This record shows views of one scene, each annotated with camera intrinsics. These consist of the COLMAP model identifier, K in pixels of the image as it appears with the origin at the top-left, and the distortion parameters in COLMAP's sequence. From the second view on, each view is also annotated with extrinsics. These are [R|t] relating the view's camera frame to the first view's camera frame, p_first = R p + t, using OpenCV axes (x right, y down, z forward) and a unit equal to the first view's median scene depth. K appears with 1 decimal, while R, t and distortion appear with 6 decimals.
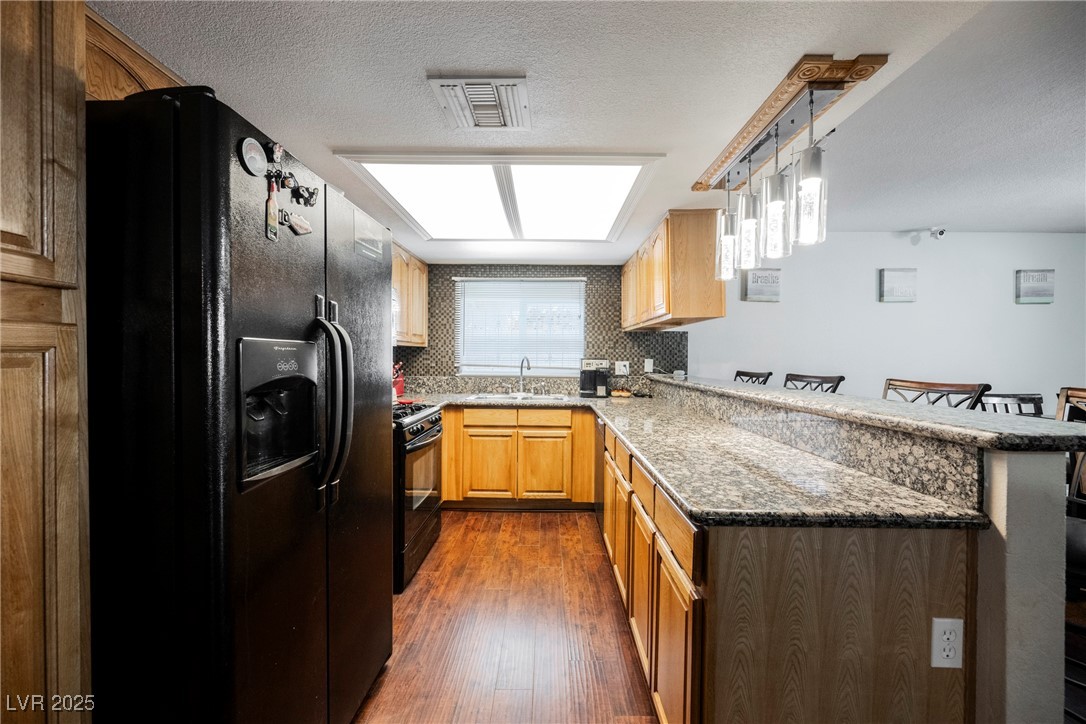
lens RADIAL K [[423.1, 0, 543.0], [0, 423.1, 362.0], [0, 0, 1]] dist [0.000673, -0.000270]
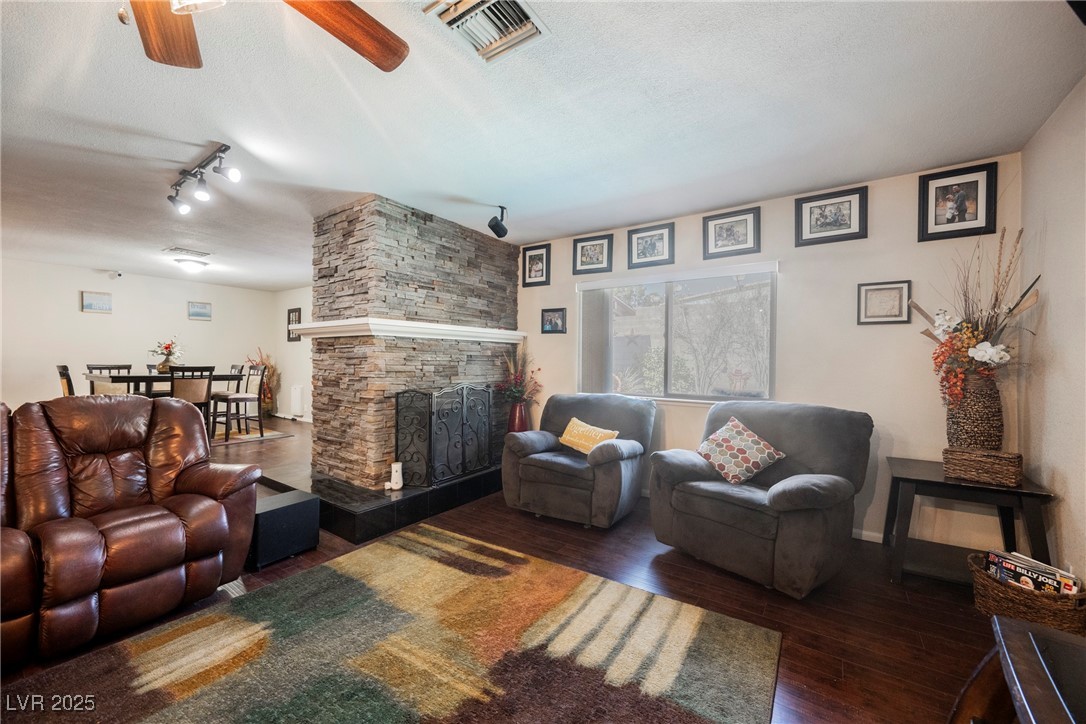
lens RADIAL K [[423.1, 0, 543.0], [0, 423.1, 362.0], [0, 0, 1]] dist [0.000673, -0.000270]
pose [[0.555995, -0.005903, 0.831164, 0.438682], [0.009159, 0.999958, 0.000975, 0.060571], [-0.831135, 0.007071, 0.556026, -1.317354]]
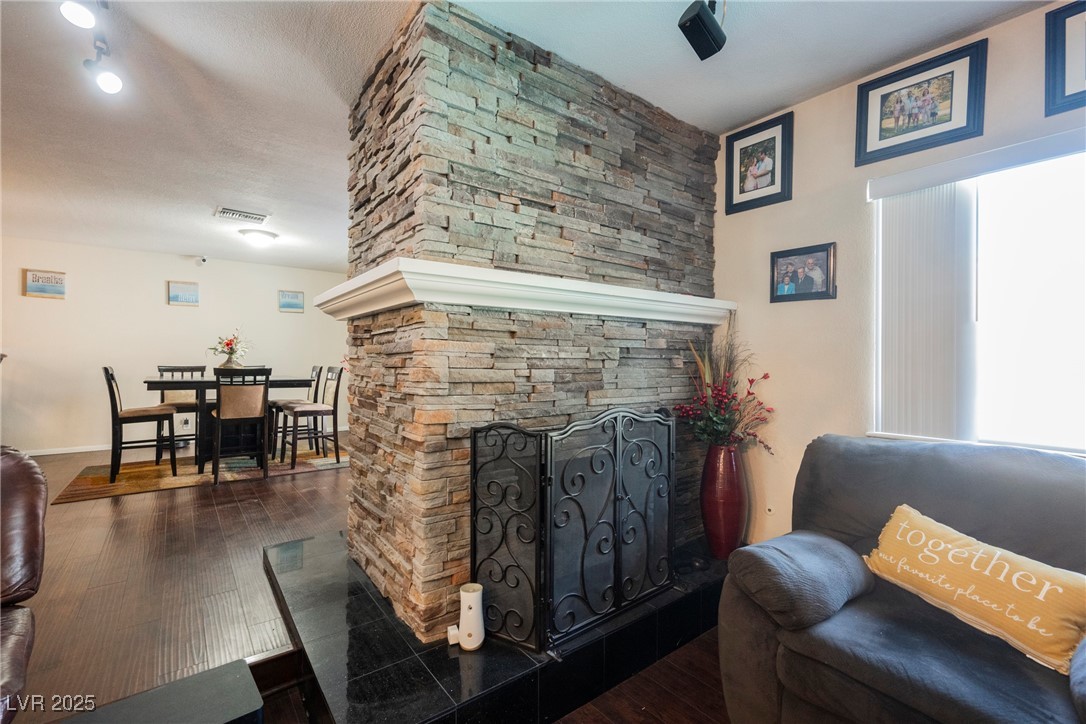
lens RADIAL K [[477.4, 0, 543.0], [0, 477.4, 362.0], [0, 0, 1]] dist [0.001101, -0.000082]
pose [[0.778684, -0.007517, 0.627371, 0.770095], [0.011381, 0.999933, -0.002145, 0.060793], [-0.627313, 0.008810, 0.778717, -0.968157]]
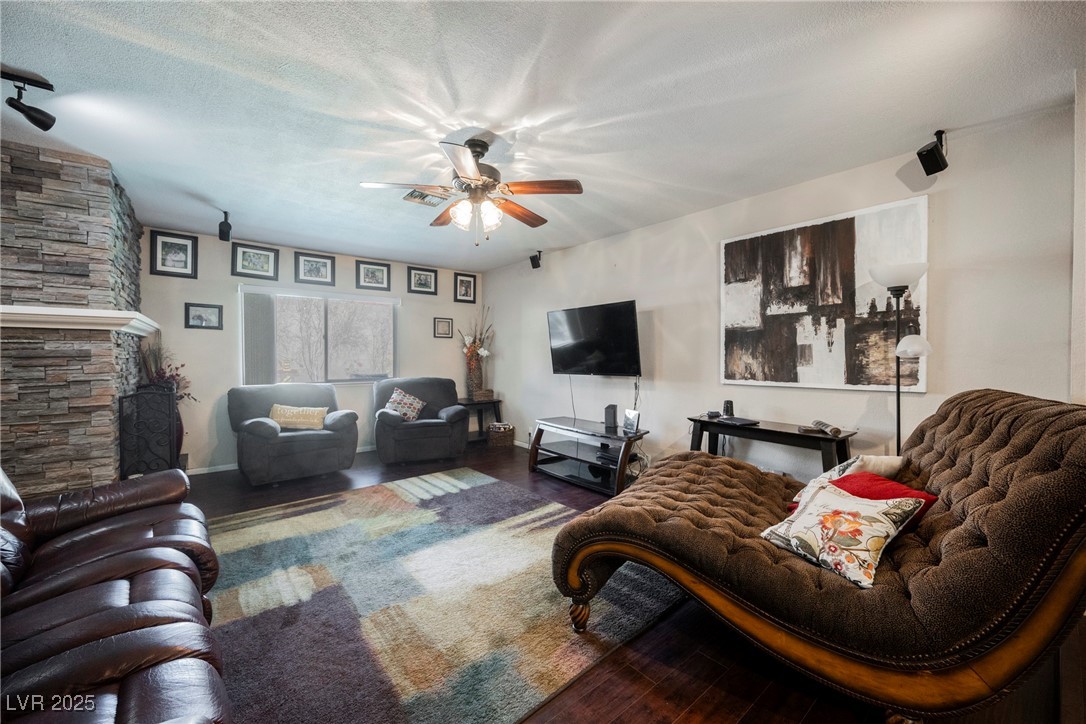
lens RADIAL K [[423.1, 0, 543.0], [0, 423.1, 362.0], [0, 0, 1]] dist [0.000673, -0.000270]
pose [[-0.644467, -0.025687, 0.764200, -0.065693], [0.002311, 0.999366, 0.035540, 0.035179], [-0.764629, 0.024670, -0.643999, -0.658479]]
